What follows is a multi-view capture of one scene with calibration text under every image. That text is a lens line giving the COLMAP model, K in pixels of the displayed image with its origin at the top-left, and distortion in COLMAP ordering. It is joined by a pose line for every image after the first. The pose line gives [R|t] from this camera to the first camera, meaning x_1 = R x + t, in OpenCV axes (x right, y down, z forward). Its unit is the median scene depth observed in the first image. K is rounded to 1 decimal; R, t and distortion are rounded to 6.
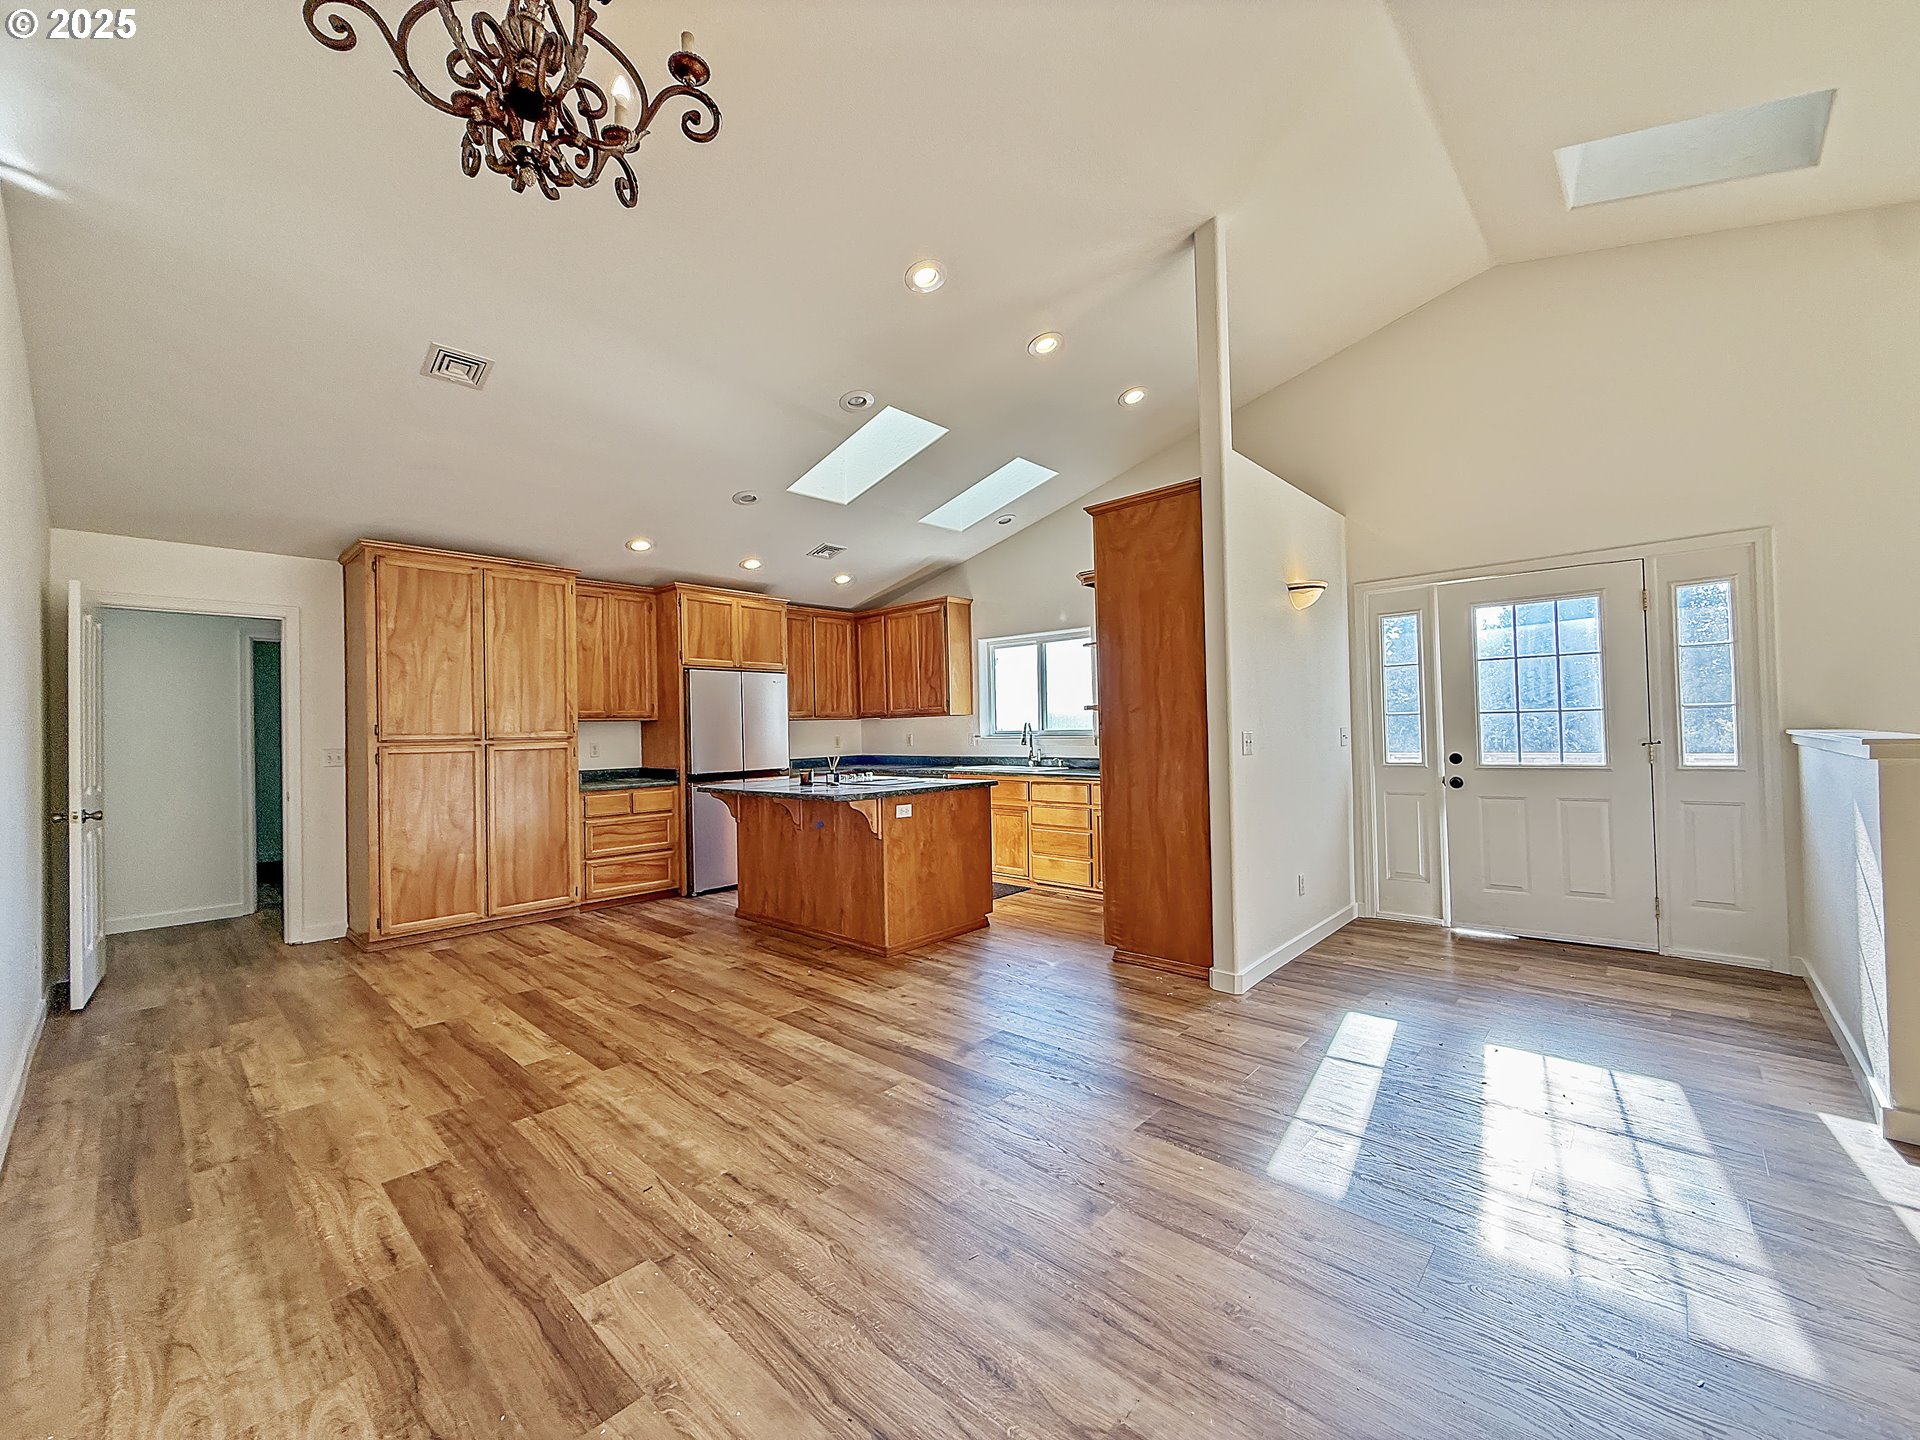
lens RADIAL K [[768.3, 0, 958.3], [0, 768.3, 721.2], [0, 0, 1]] dist [0.001114, -0.000076]
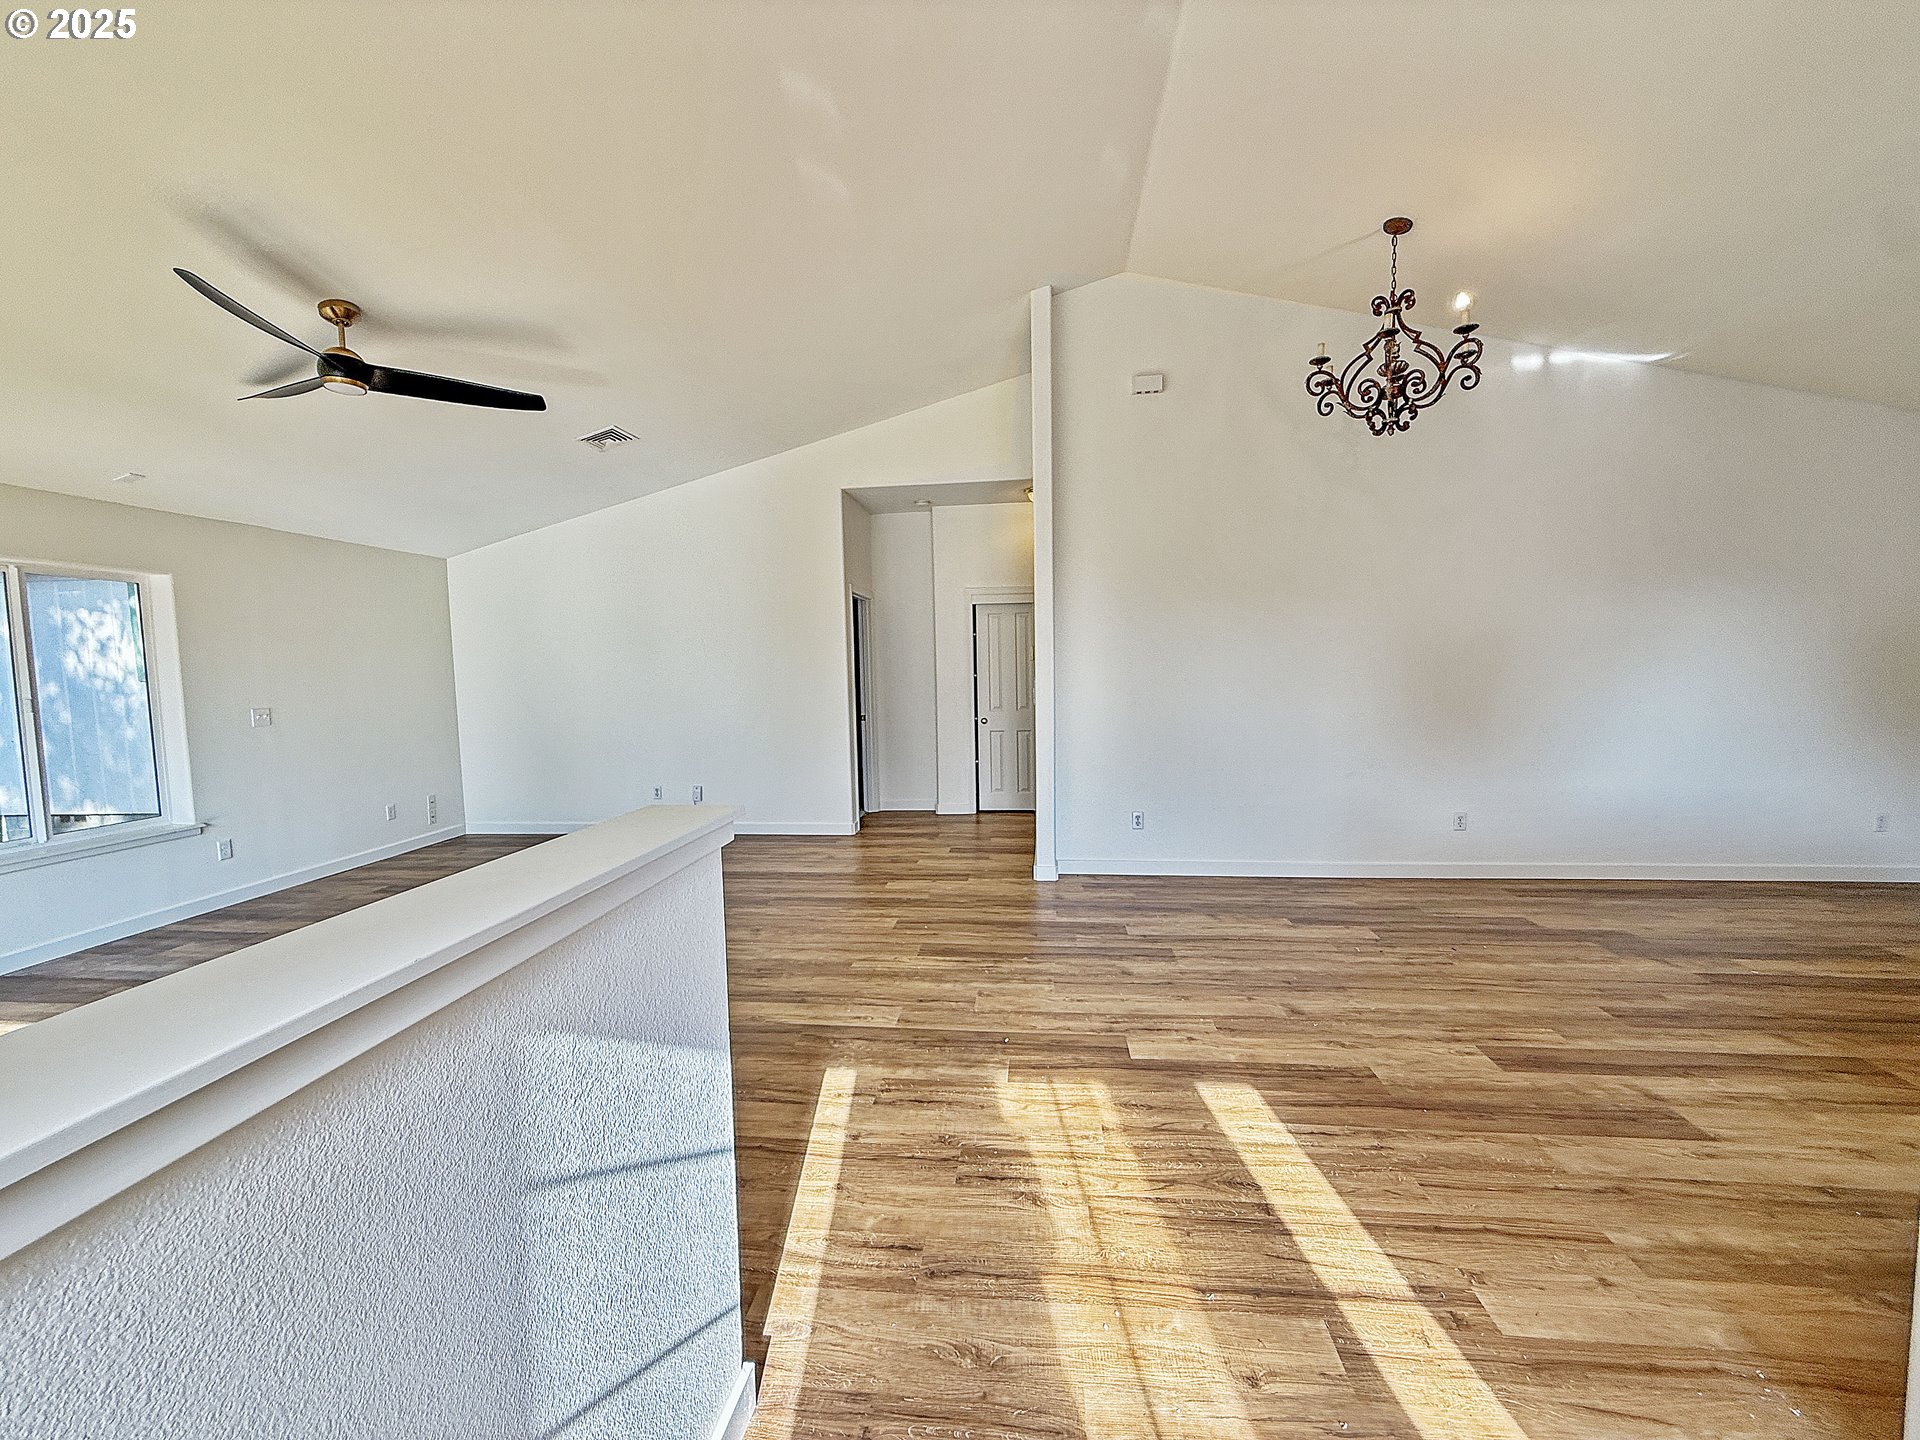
lens RADIAL K [[768.3, 0, 958.3], [0, 768.3, 721.2], [0, 0, 1]] dist [0.001114, -0.000076]
pose [[-0.801041, 0.080992, -0.593106, 1.004528], [0.046069, 0.996207, 0.073817, -0.060317], [0.596835, 0.031807, -0.801734, 1.149907]]
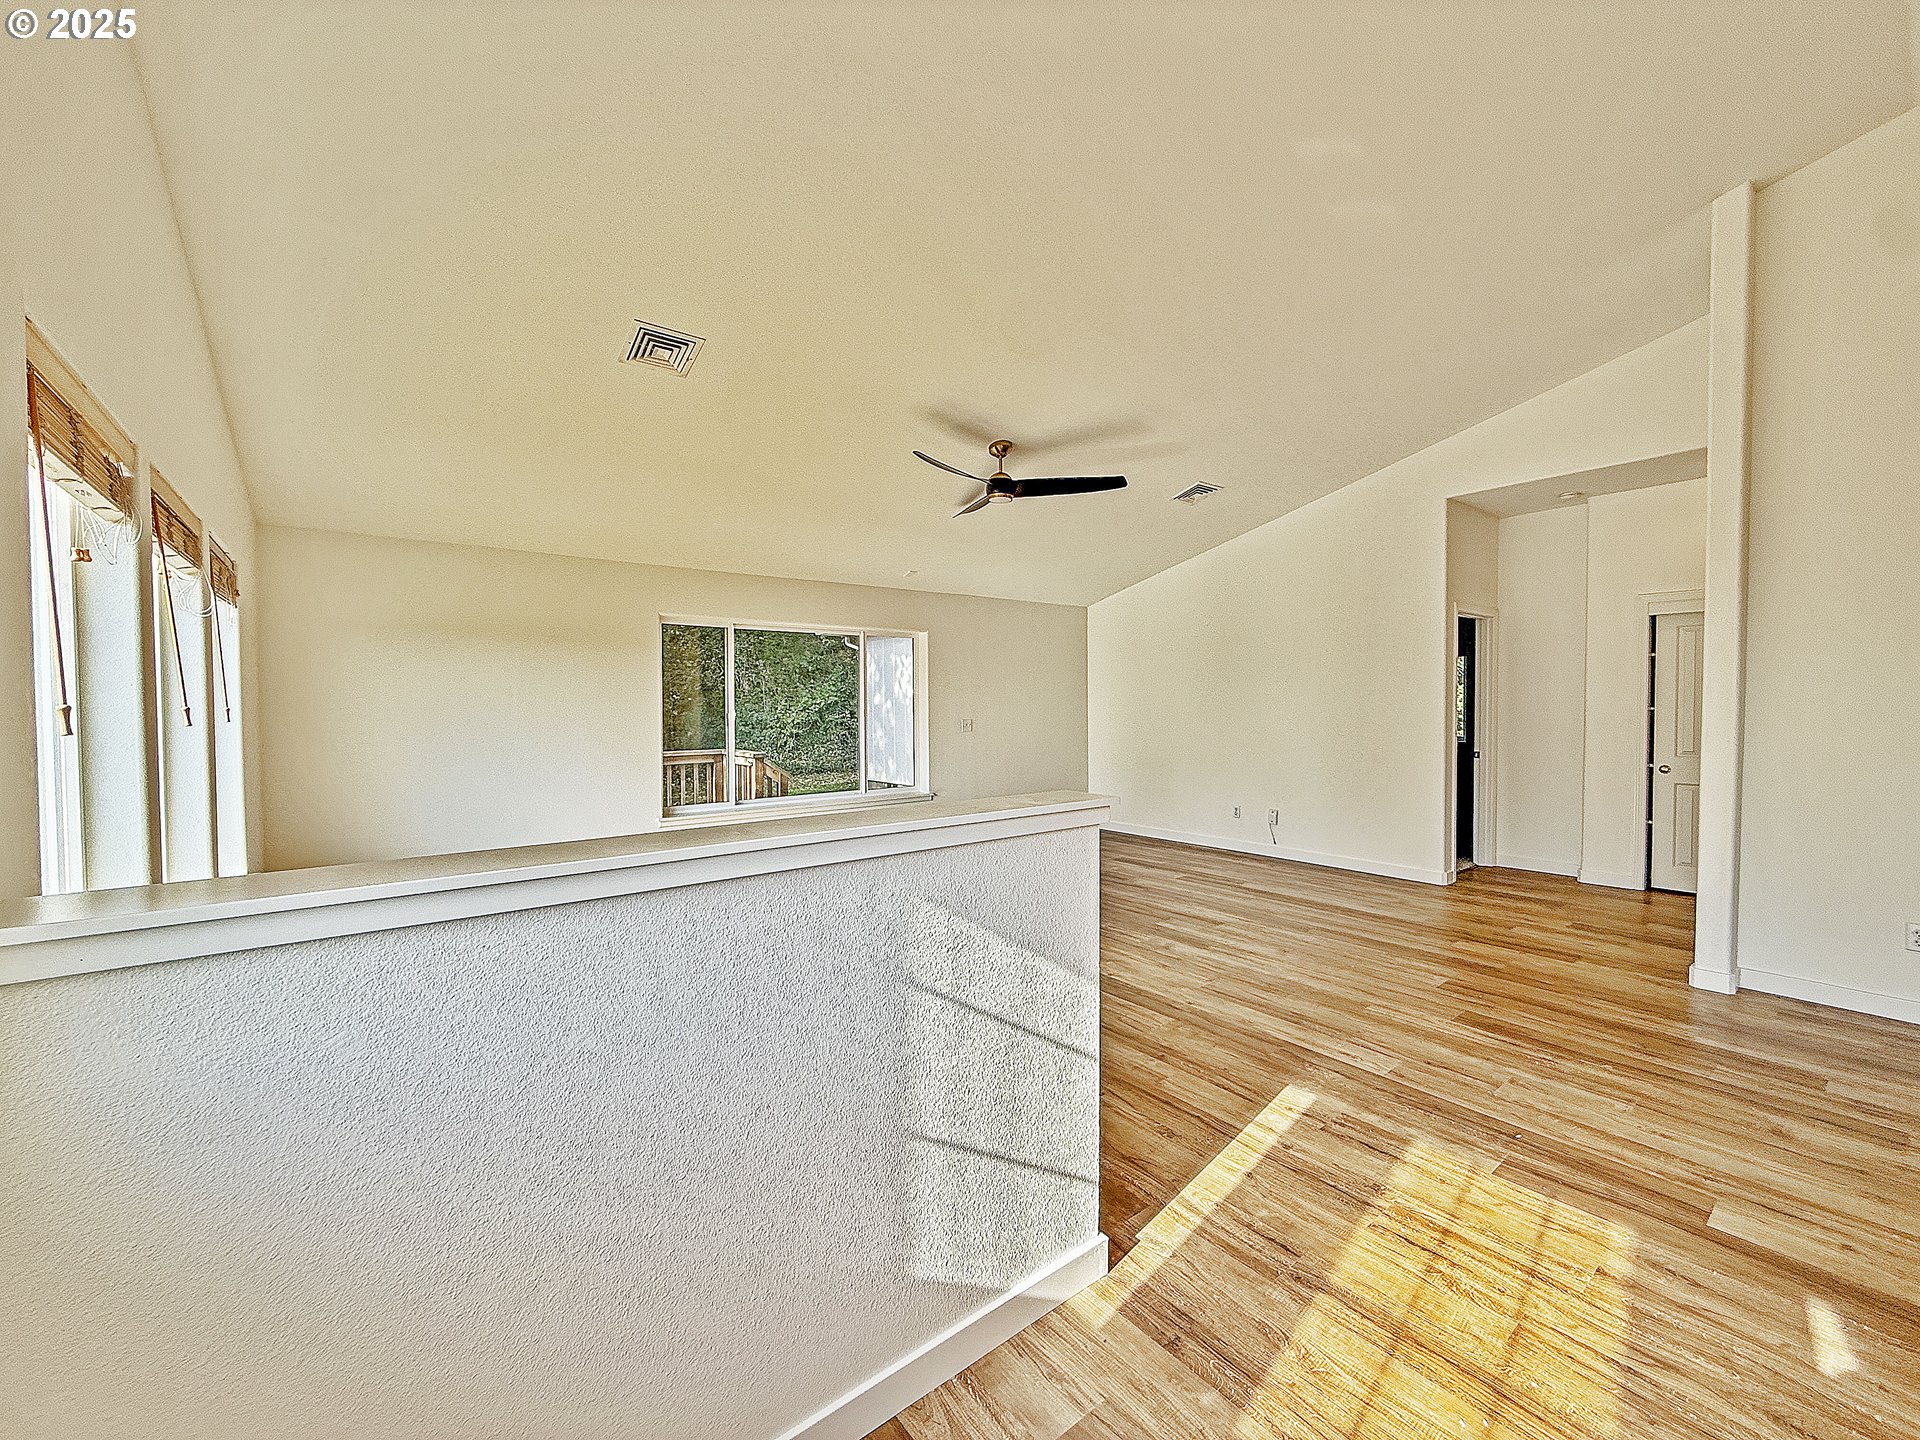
lens RADIAL K [[768.3, 0, 958.3], [0, 768.3, 721.2], [0, 0, 1]] dist [0.001114, -0.000076]
pose [[-0.986825, 0.023690, 0.160050, 0.867131], [0.025220, 0.999654, 0.007538, -0.049035], [-0.159816, 0.011475, -0.987080, 1.314210]]
